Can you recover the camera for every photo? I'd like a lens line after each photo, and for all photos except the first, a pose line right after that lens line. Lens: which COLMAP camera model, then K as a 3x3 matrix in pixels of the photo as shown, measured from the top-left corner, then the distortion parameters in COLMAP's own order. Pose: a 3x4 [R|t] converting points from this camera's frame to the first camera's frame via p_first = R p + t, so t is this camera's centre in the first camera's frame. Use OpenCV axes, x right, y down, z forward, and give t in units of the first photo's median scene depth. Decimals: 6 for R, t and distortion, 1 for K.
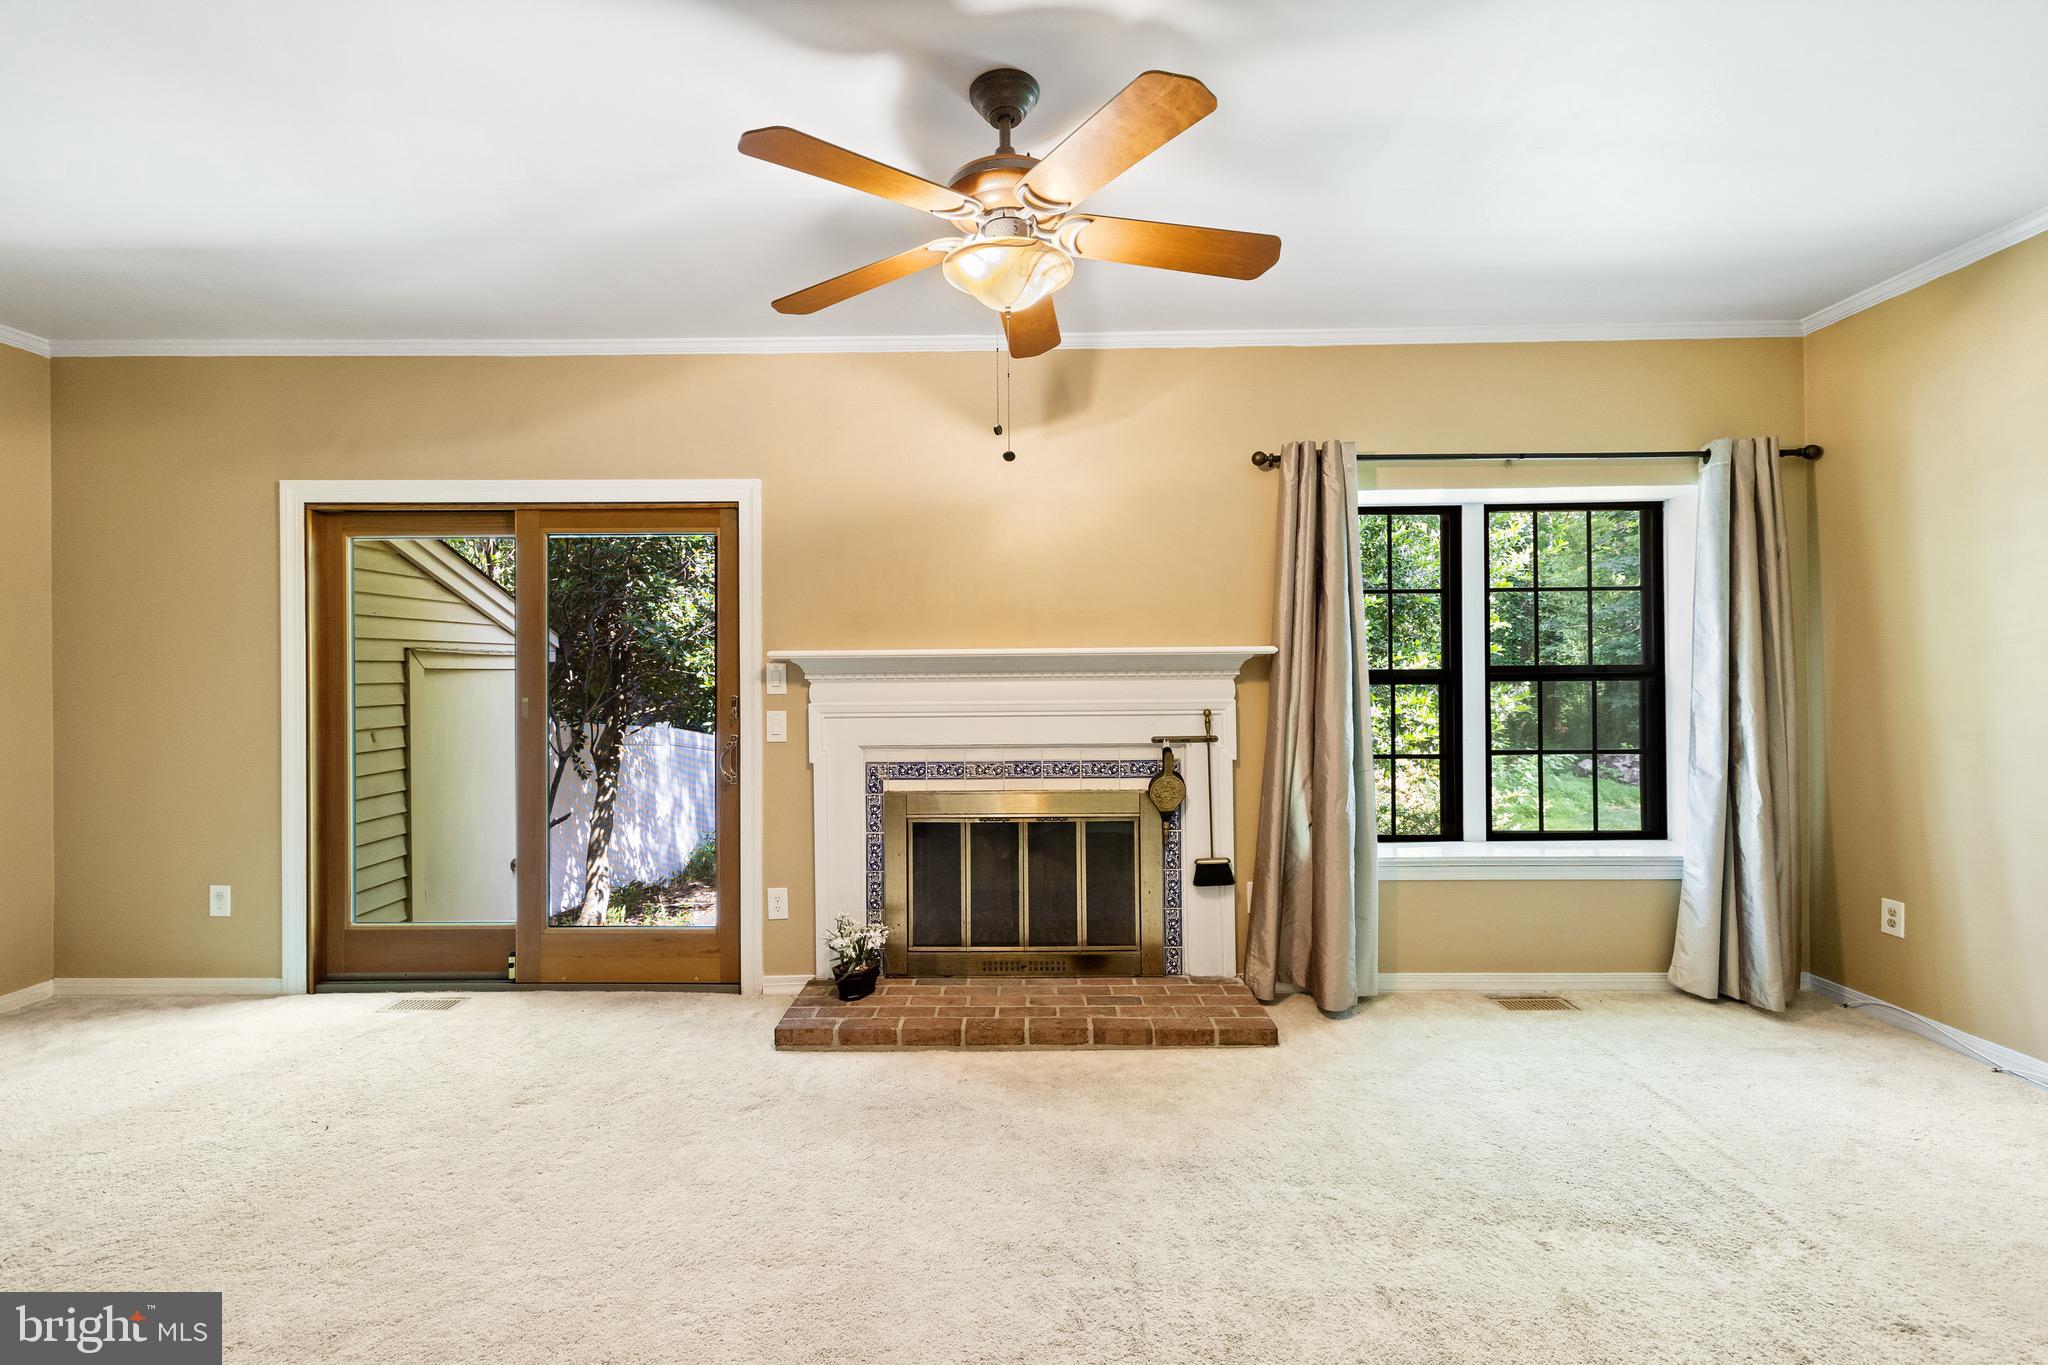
lens RADIAL K [[884.8, 0, 1015.4], [0, 884.8, 676.6], [0, 0, 1]] dist [0.001685, 0.000430]
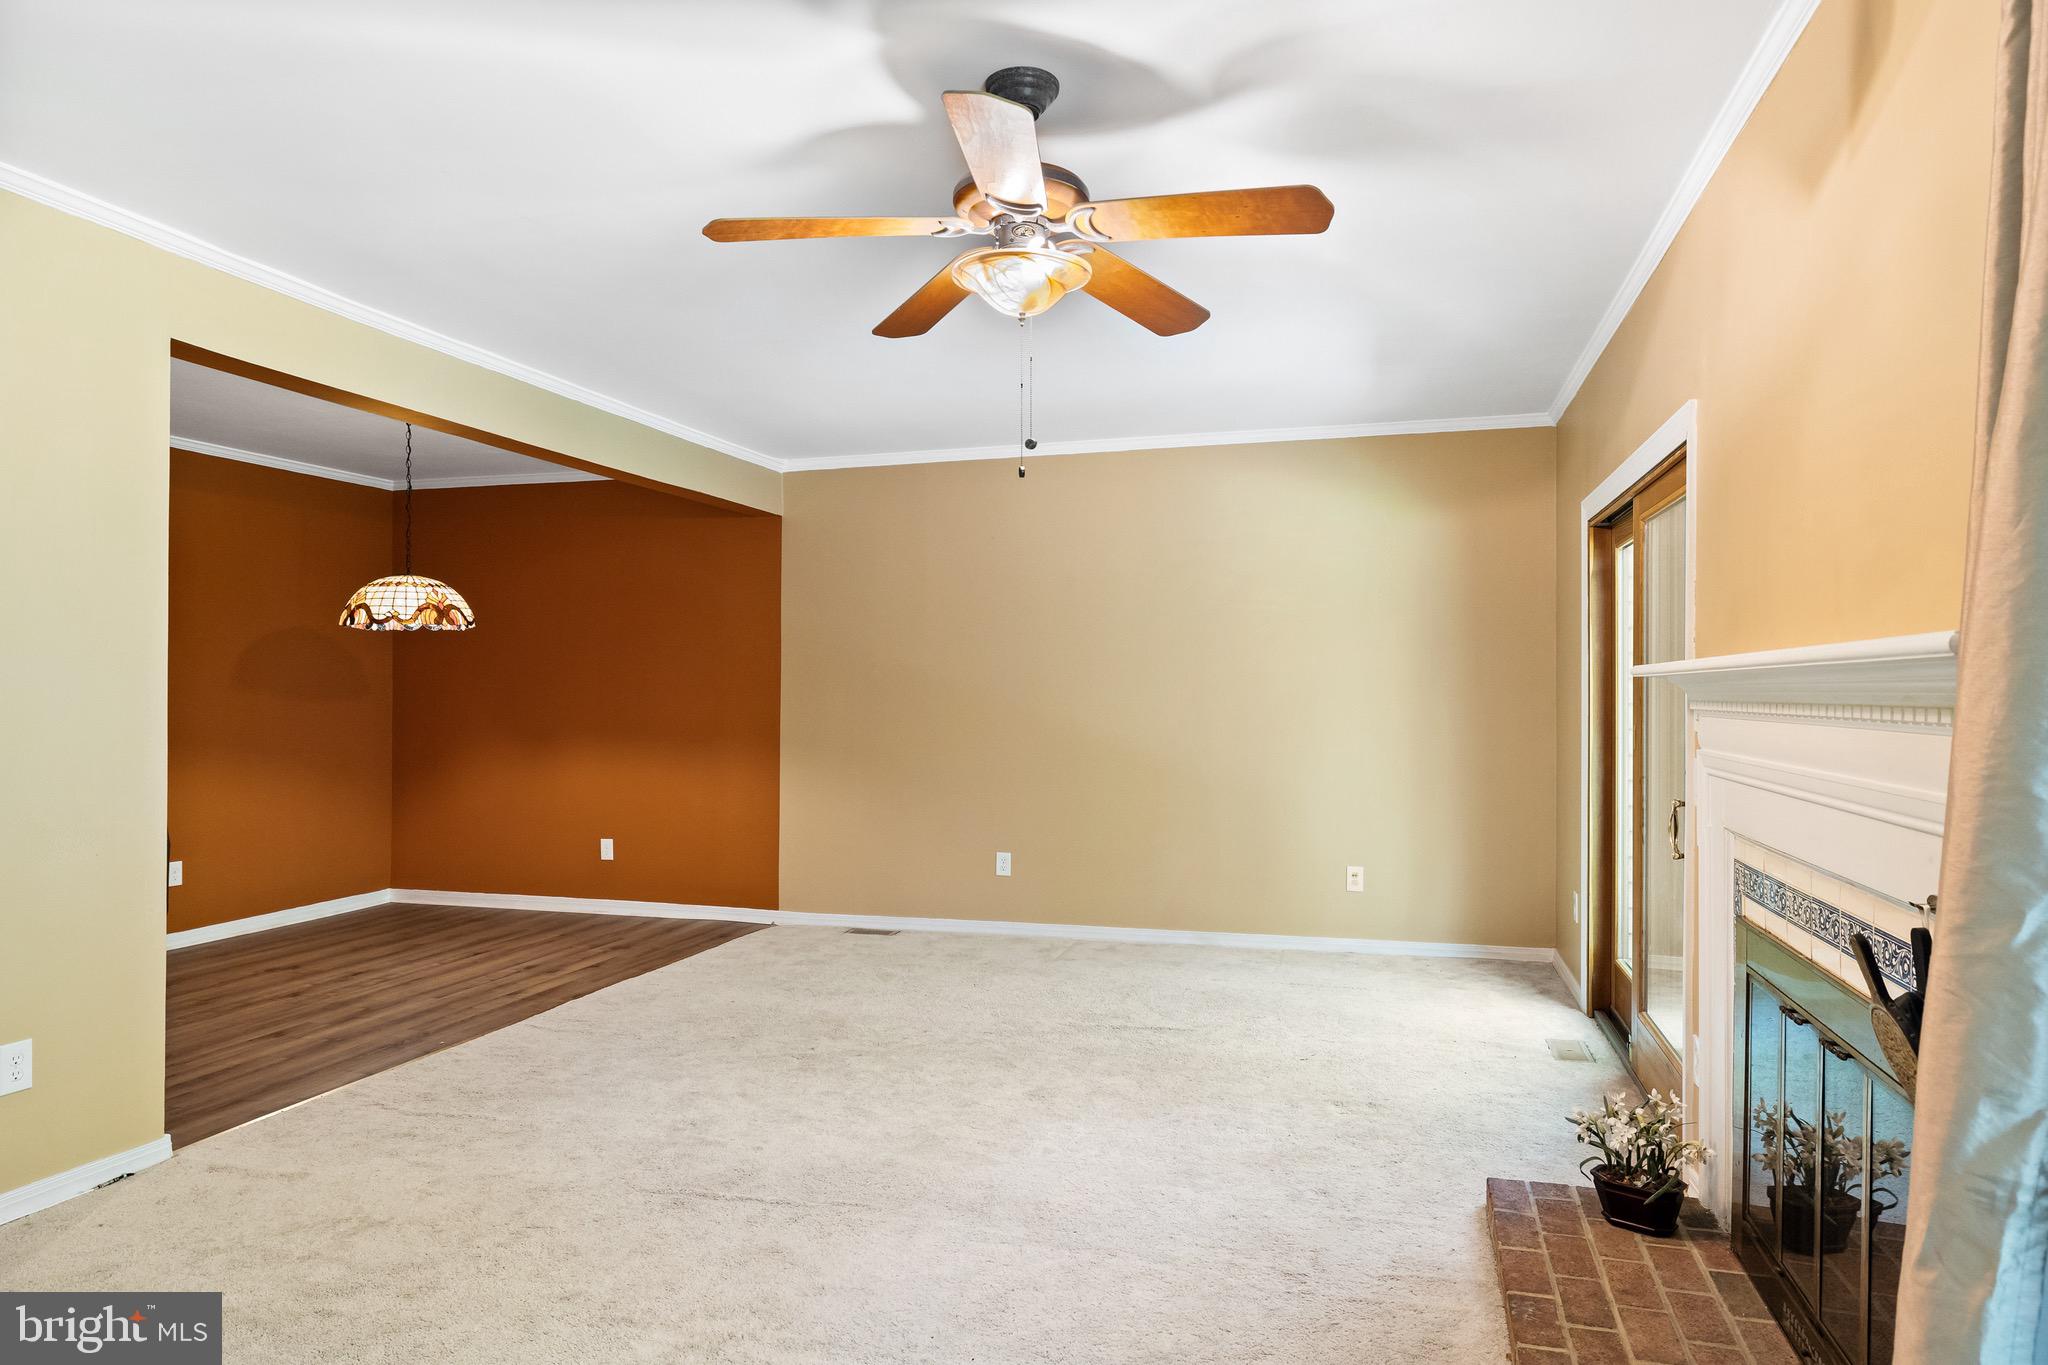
lens RADIAL K [[1258.1, 0, 1027.5], [0, 1258.1, 685.2], [0, 0, 1]] dist [-0.003430, -0.000237]
pose [[-0.269394, 0.004262, -0.963021, 0.732672], [-0.000691, 0.999989, 0.004619, -0.017919], [0.963030, 0.001910, -0.269388, 0.783868]]
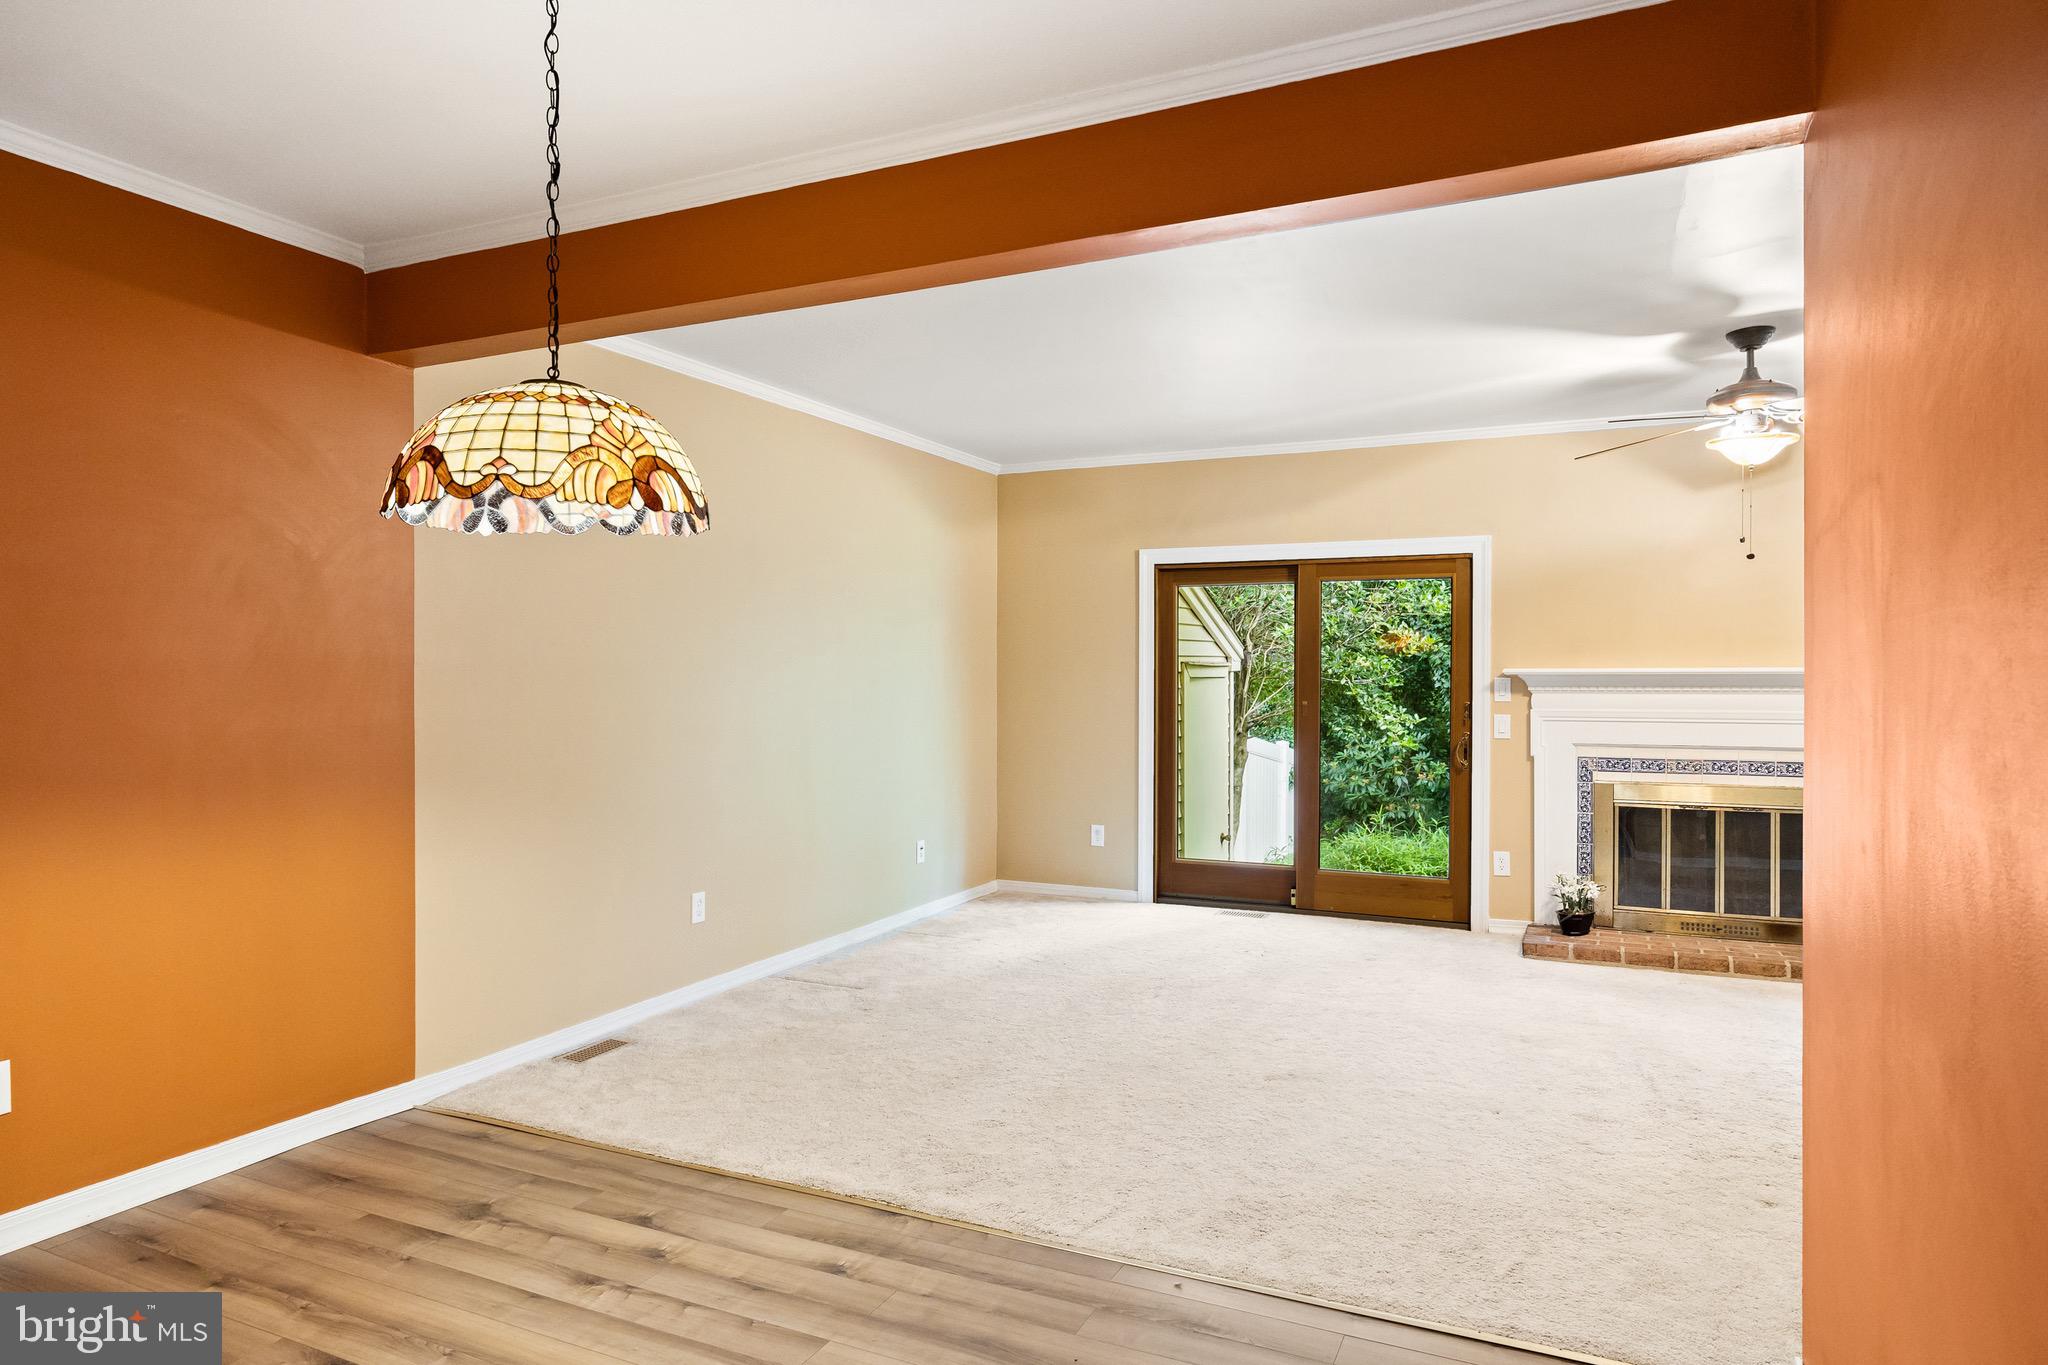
lens RADIAL K [[1224.7, 0, 1025.4], [0, 1224.7, 689.1], [0, 0, 1]] dist [-0.002092, -0.002380]
pose [[0.909145, 0.011680, -0.416317, -0.160414], [-0.008433, 0.999918, 0.009637, -0.009793], [0.416395, -0.005250, 0.909169, -0.917338]]
